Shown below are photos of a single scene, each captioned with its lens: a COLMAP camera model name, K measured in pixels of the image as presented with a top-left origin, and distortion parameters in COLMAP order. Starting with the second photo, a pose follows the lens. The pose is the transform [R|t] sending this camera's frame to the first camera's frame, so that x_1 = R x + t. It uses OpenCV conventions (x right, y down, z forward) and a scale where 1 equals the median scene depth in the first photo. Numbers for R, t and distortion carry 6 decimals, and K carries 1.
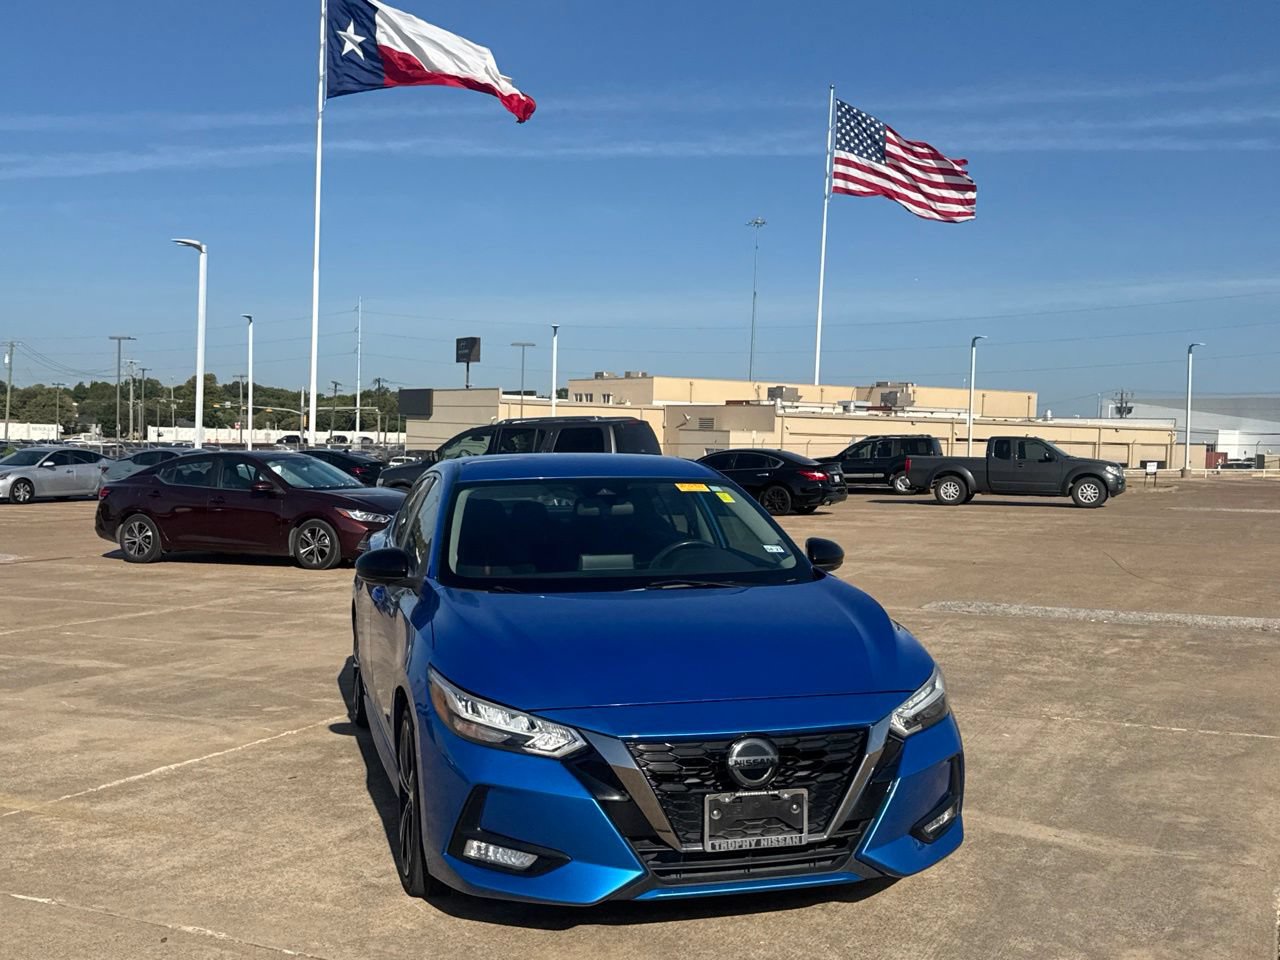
lens RADIAL K [[1335.5, 0, 636.2], [0, 1335.5, 479.9], [0, 0, 1]] dist [0.199360, -0.416088]
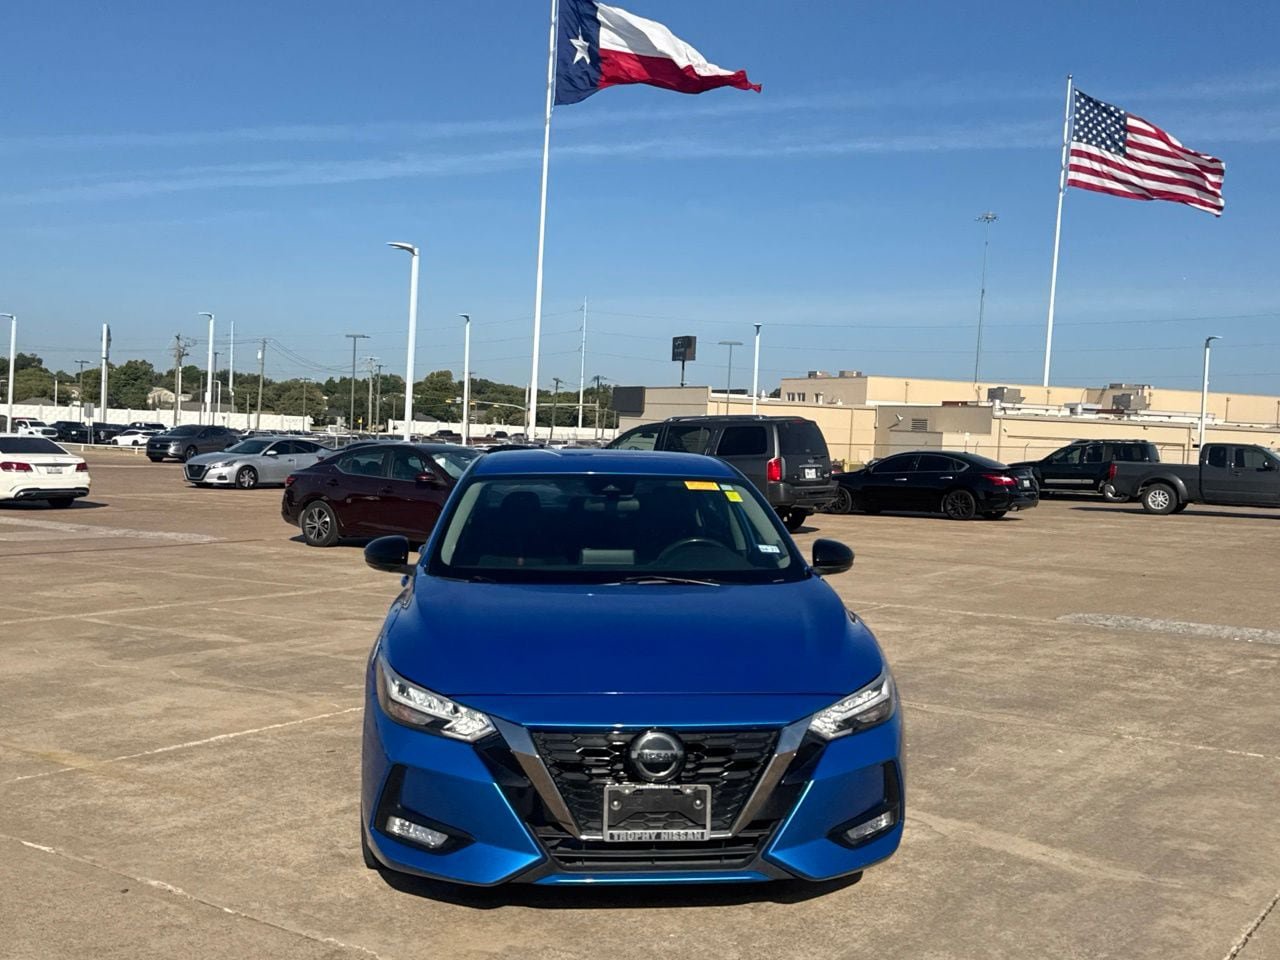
lens RADIAL K [[1330.9, 0, 636.4], [0, 1330.9, 476.4], [0, 0, 1]] dist [0.198843, -0.411642]
pose [[0.986751, 0.022631, -0.160654, 0.109371], [-0.022849, 0.999739, 0.000493, -0.000493], [0.160623, 0.003185, 0.987011, 0.000272]]
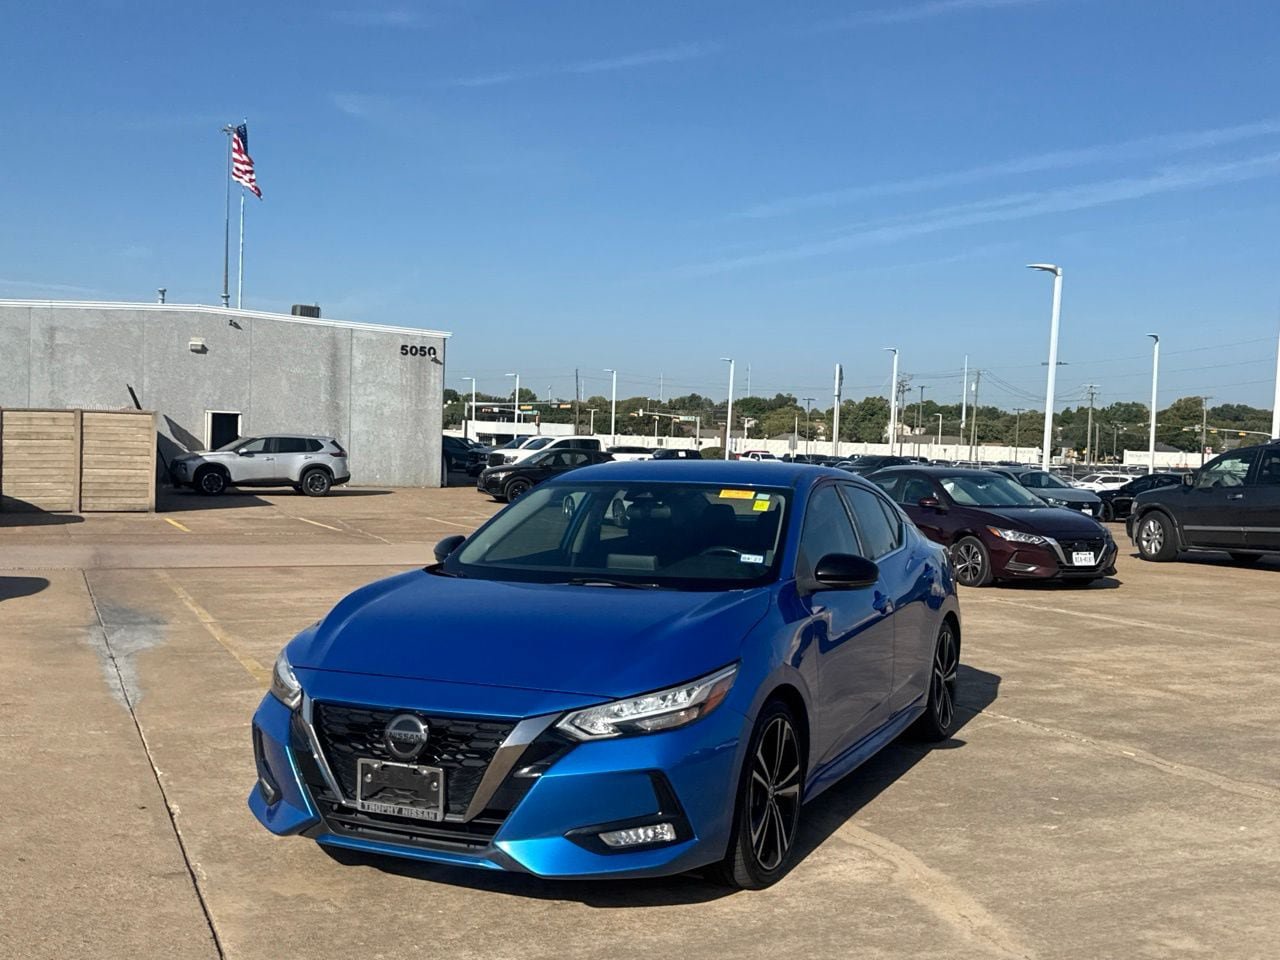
lens RADIAL K [[1335.5, 0, 636.2], [0, 1335.5, 479.9], [0, 0, 1]] dist [0.199360, -0.416088]
pose [[0.770127, 0.024226, -0.637430, 0.435112], [-0.035393, 0.999362, -0.004779, 0.001750], [0.636908, 0.026242, 0.770493, 0.134558]]
